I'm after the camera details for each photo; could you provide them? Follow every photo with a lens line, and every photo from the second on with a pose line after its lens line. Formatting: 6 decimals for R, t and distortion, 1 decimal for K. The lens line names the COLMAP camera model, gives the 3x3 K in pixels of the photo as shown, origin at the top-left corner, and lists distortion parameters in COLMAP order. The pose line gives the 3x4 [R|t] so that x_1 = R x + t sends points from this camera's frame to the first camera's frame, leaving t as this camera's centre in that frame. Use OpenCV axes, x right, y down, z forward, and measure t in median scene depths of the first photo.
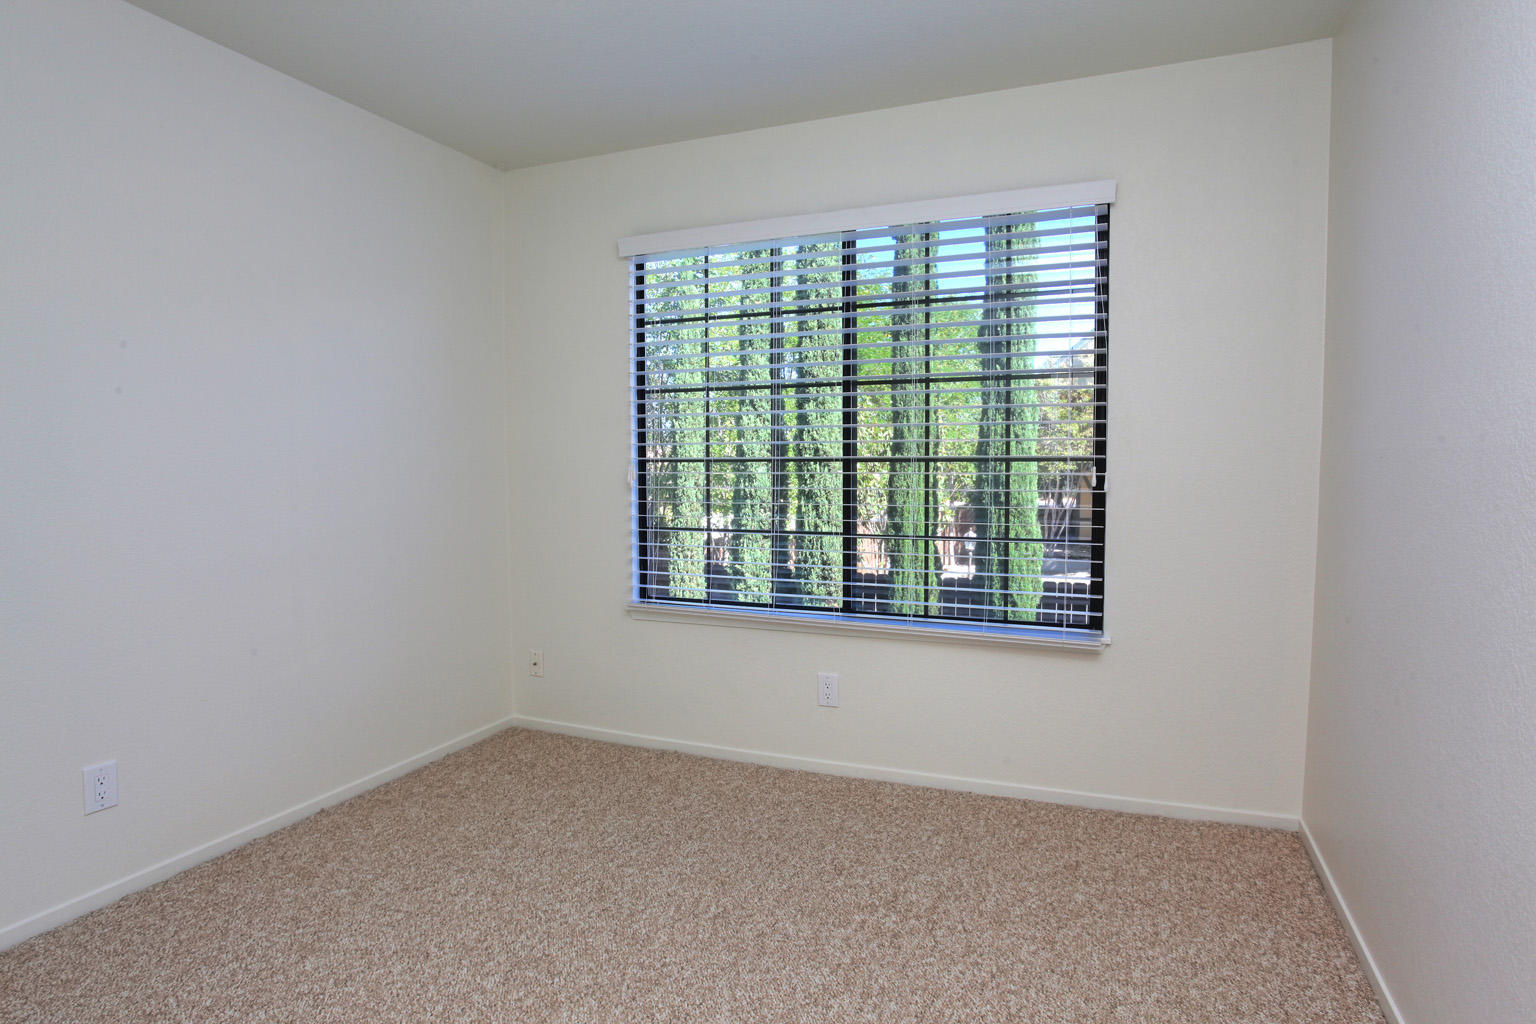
lens RADIAL K [[890.6, 0, 768.8], [0, 890.6, 503.7], [0, 0, 1]] dist [-0.046675, 0.024394]
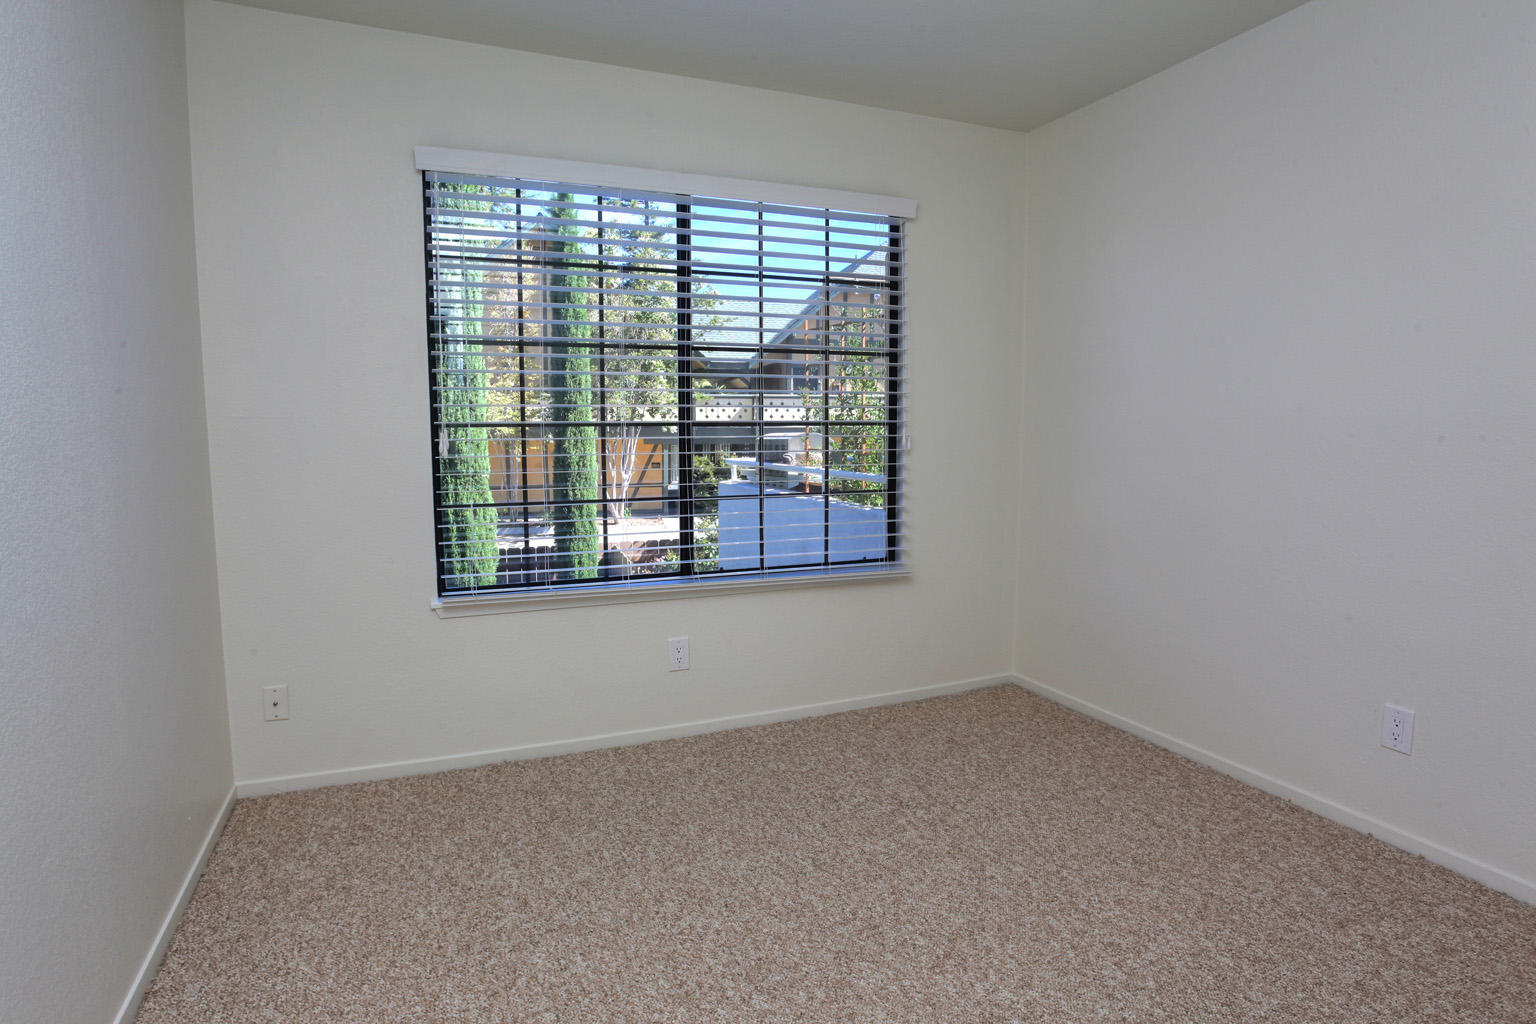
lens RADIAL K [[890.6, 0, 783.0], [0, 890.6, 502.3], [0, 0, 1]] dist [-0.046675, 0.024394]
pose [[0.678035, -0.061516, 0.732450, -0.598830], [0.036943, 0.998084, 0.049627, -0.006966], [-0.734100, -0.006590, 0.679009, 0.242621]]
